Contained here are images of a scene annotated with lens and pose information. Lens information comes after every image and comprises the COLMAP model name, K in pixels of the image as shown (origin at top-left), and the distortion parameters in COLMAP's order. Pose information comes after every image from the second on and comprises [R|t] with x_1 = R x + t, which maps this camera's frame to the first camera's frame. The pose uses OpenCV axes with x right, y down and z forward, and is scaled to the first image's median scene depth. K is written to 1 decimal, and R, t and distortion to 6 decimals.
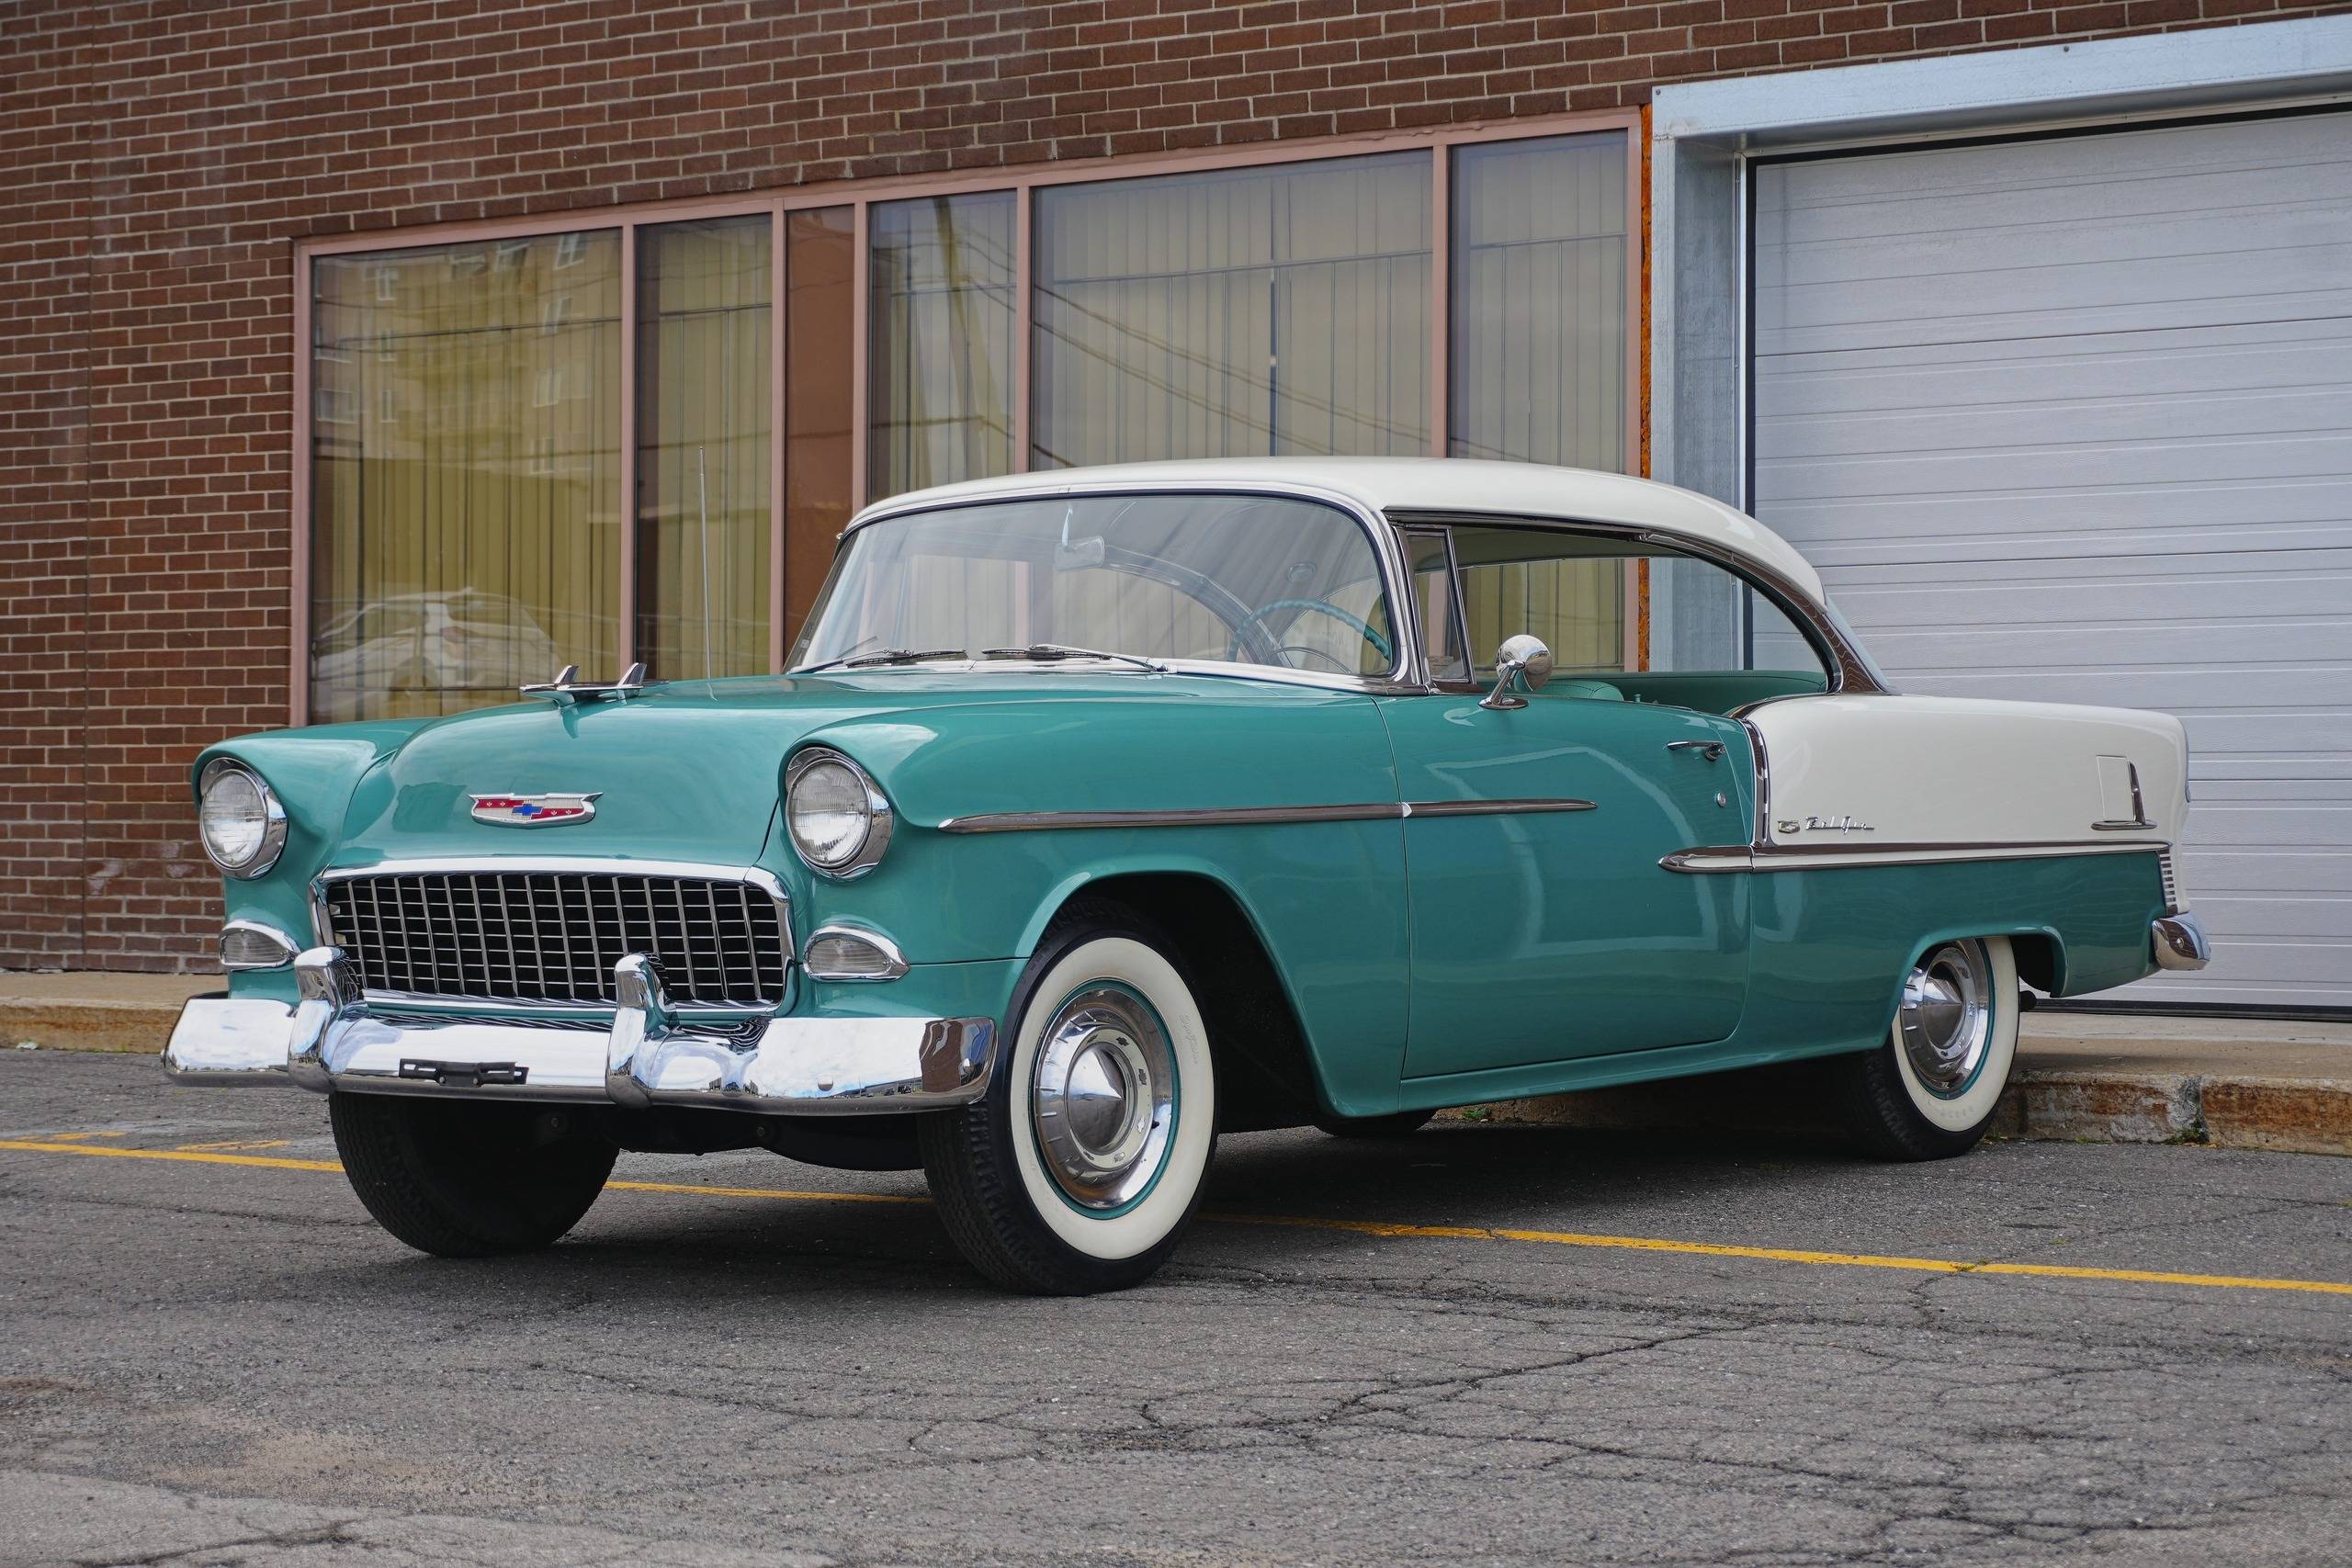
lens RADIAL K [[4993.5, 0, 1176.0], [0, 4993.5, 784.0], [0, 0, 1]] dist [-0.025958, 0.423179]
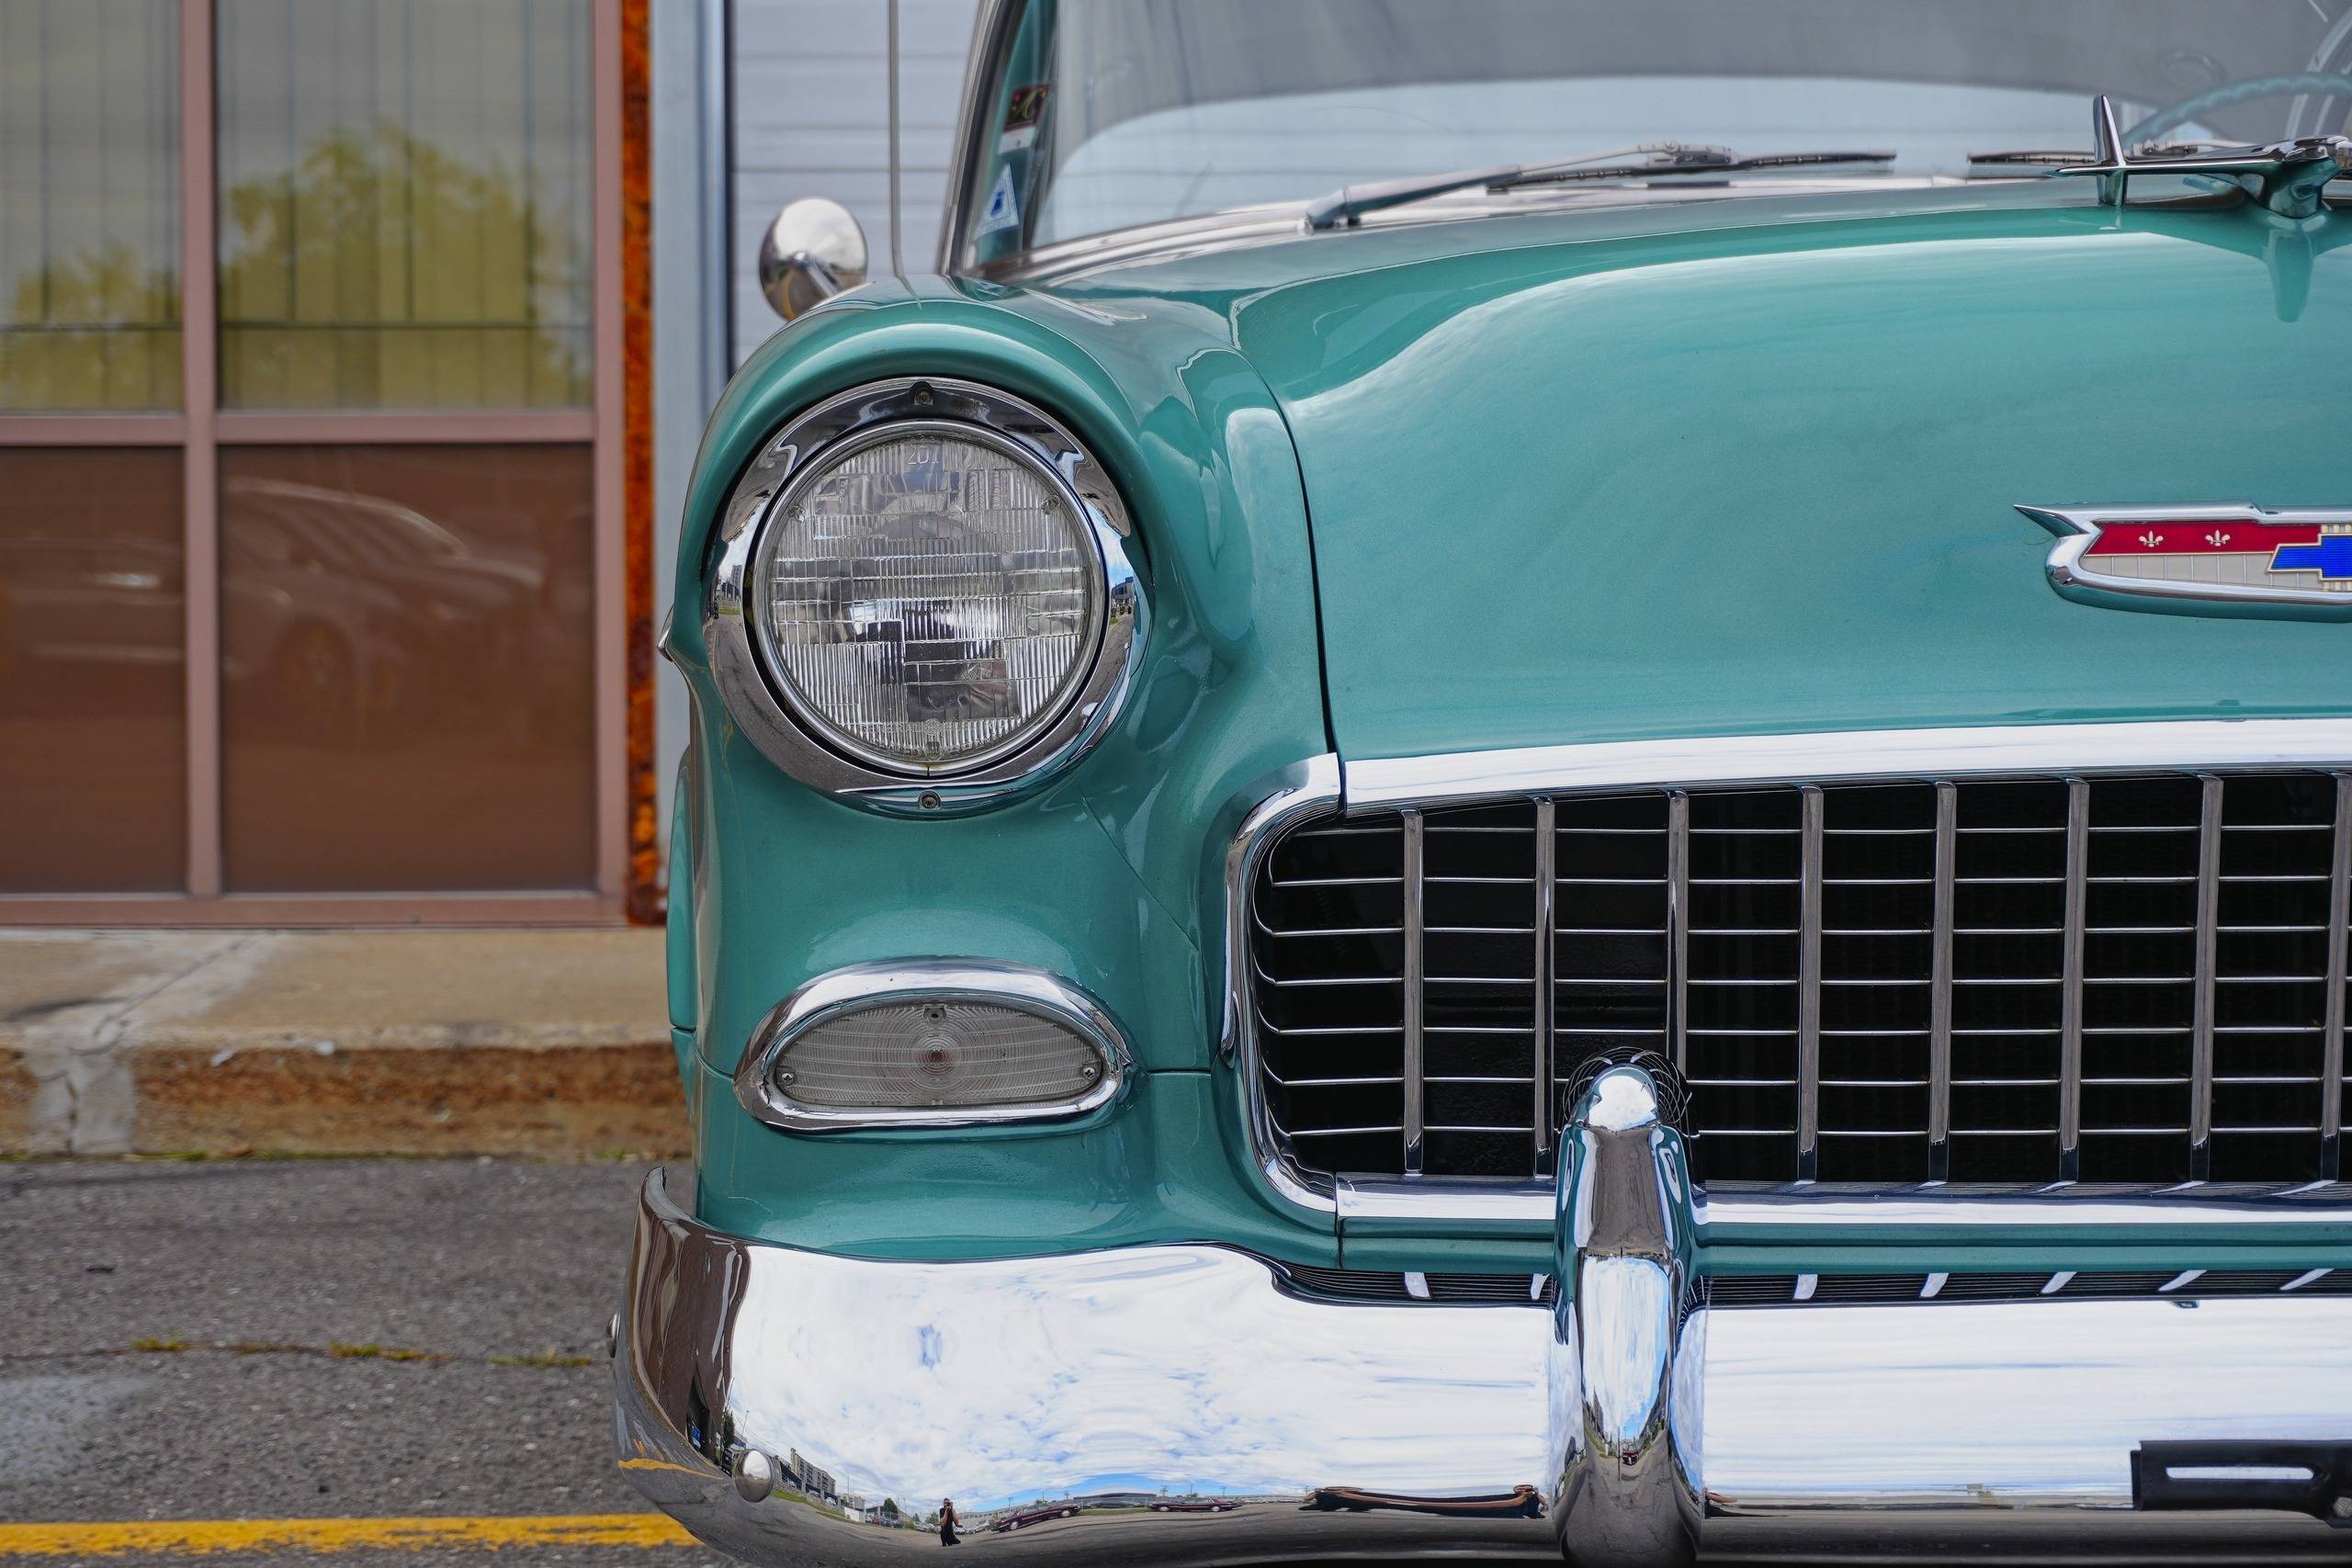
lens RADIAL K [[4993.5, 0, 1176.0], [0, 4993.5, 784.0], [0, 0, 1]] dist [-0.025958, 0.423179]
pose [[0.770135, -0.029601, 0.637194, -0.219595], [0.000568, 0.998954, 0.045721, 0.002989], [-0.637881, -0.034850, 0.769346, 0.480218]]
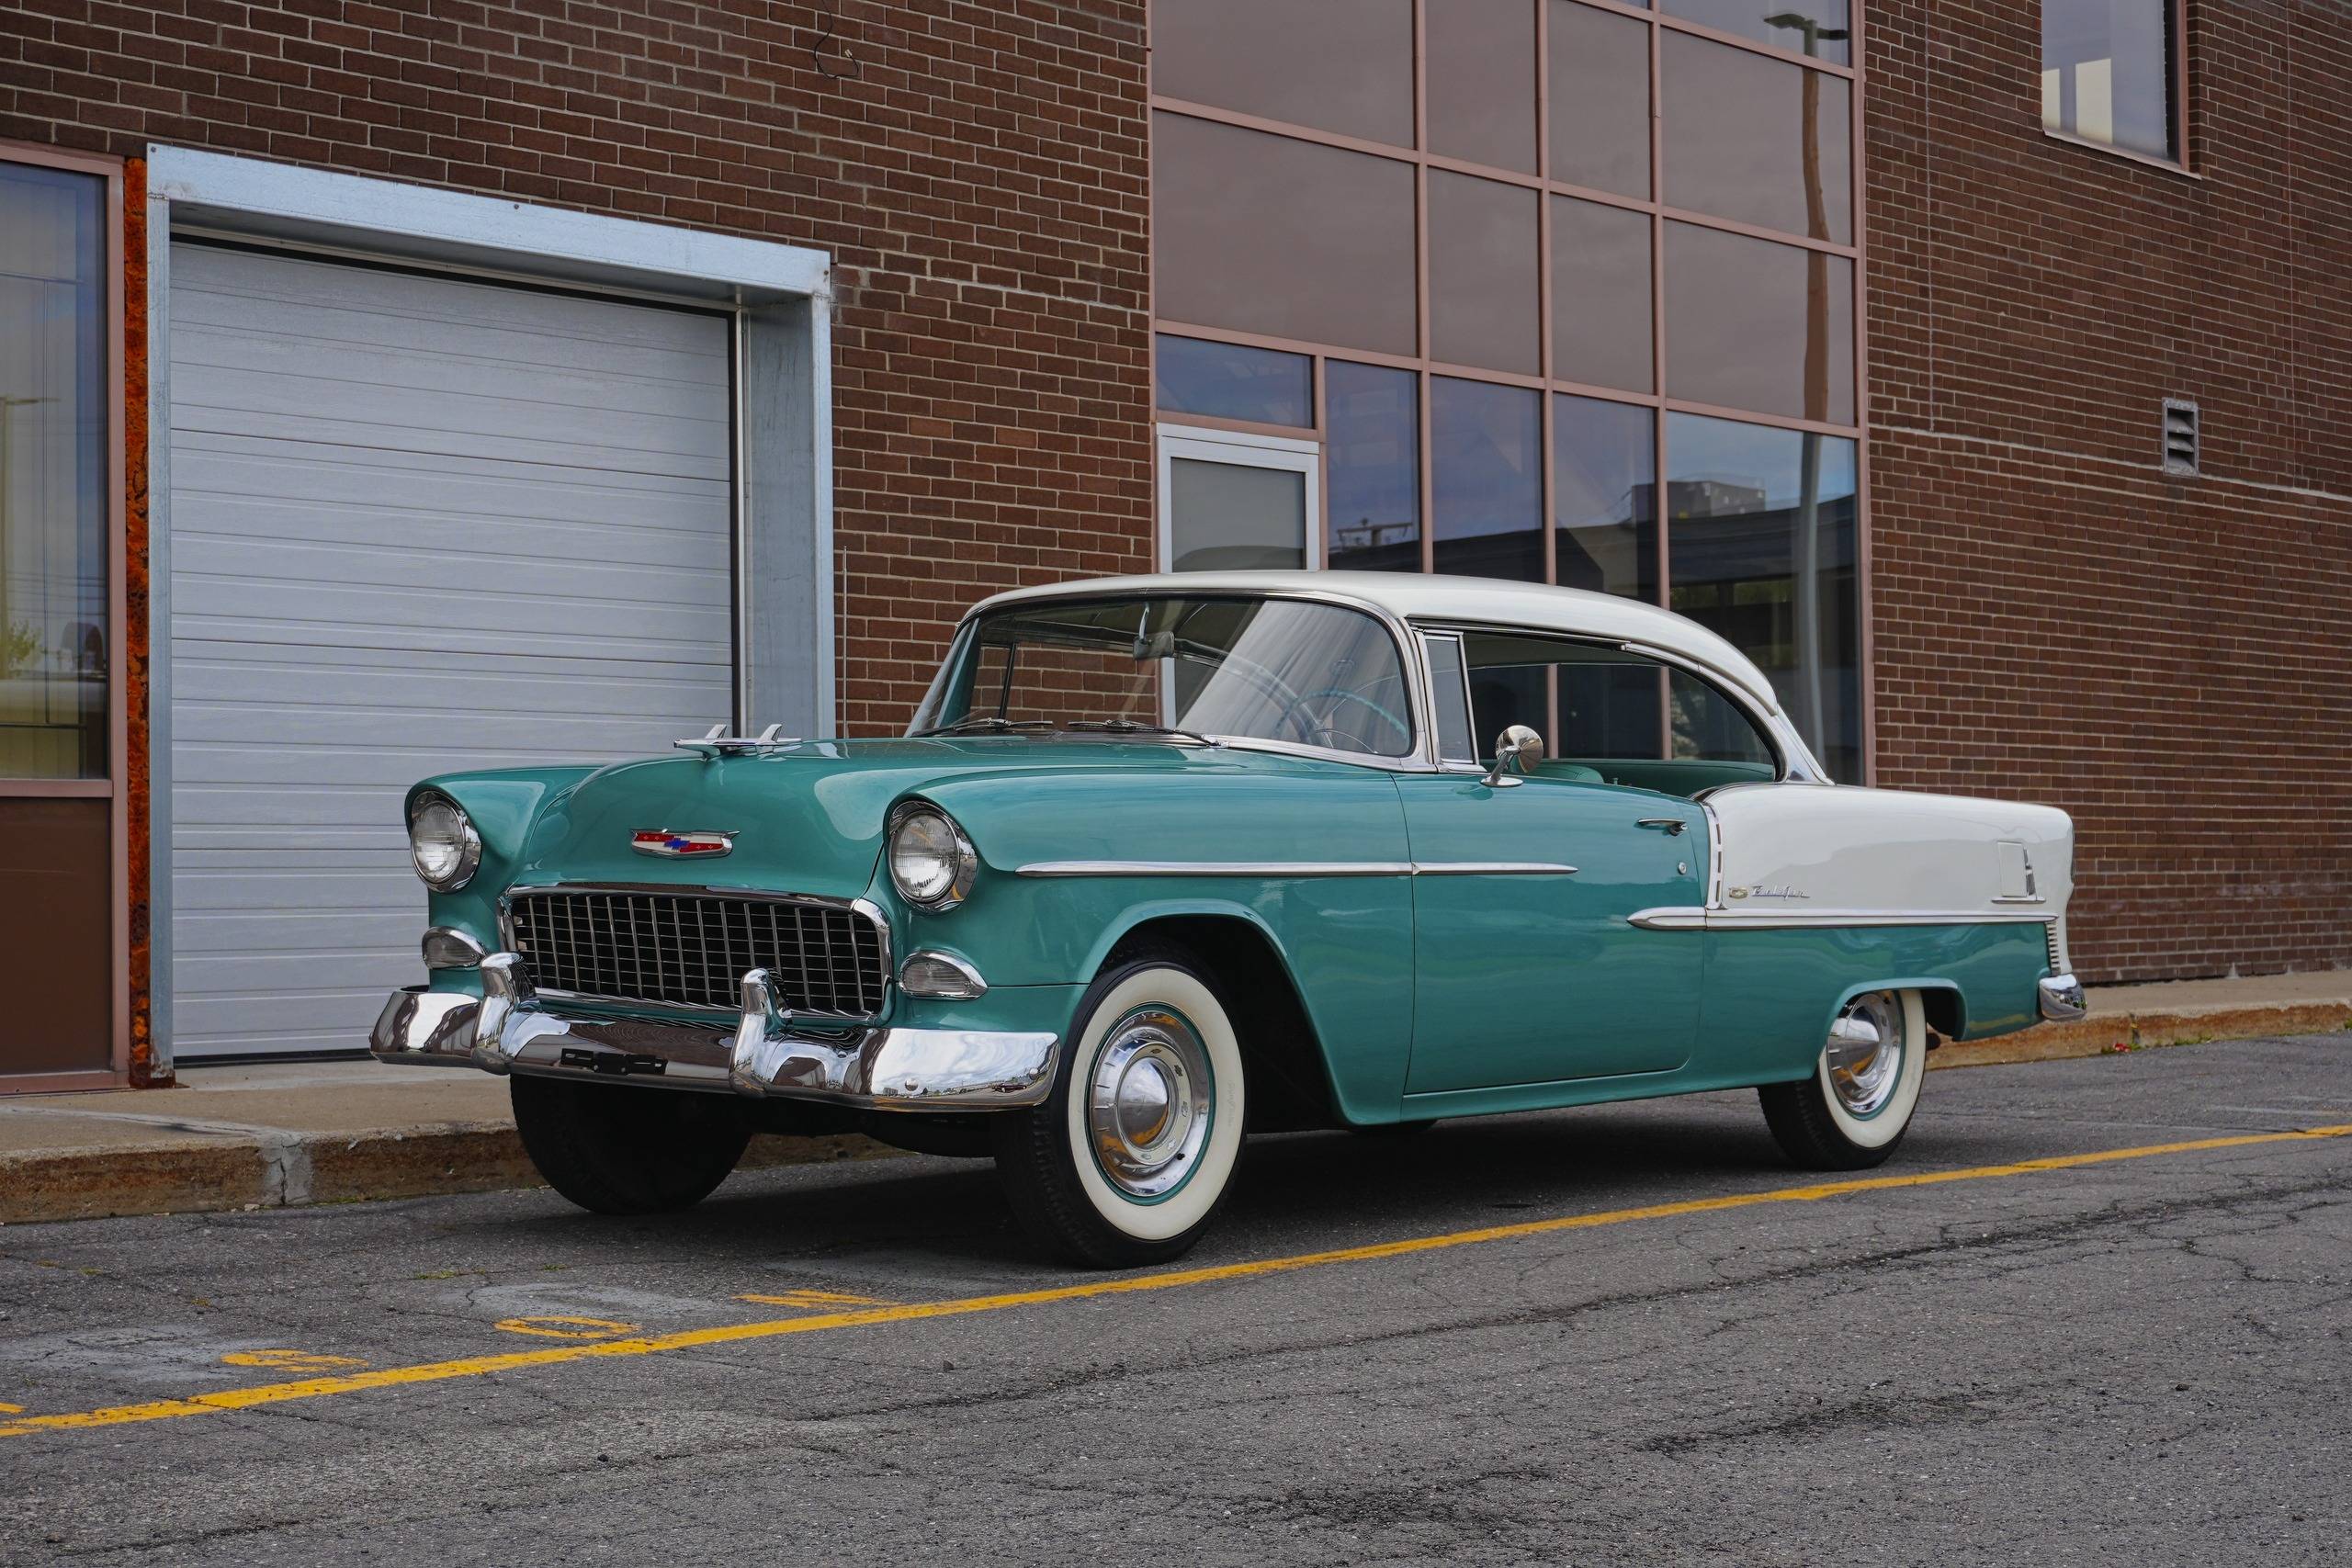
lens RADIAL K [[3864.1, 0, 1171.0], [0, 3864.1, 814.4], [0, 0, 1]] dist [-0.018643, 0.149792]
pose [[0.064023, 0.014823, 0.997838, -0.614280], [0.000193, 0.999889, -0.014865, 0.004002], [-0.997948, 0.001145, 0.064013, 0.708977]]
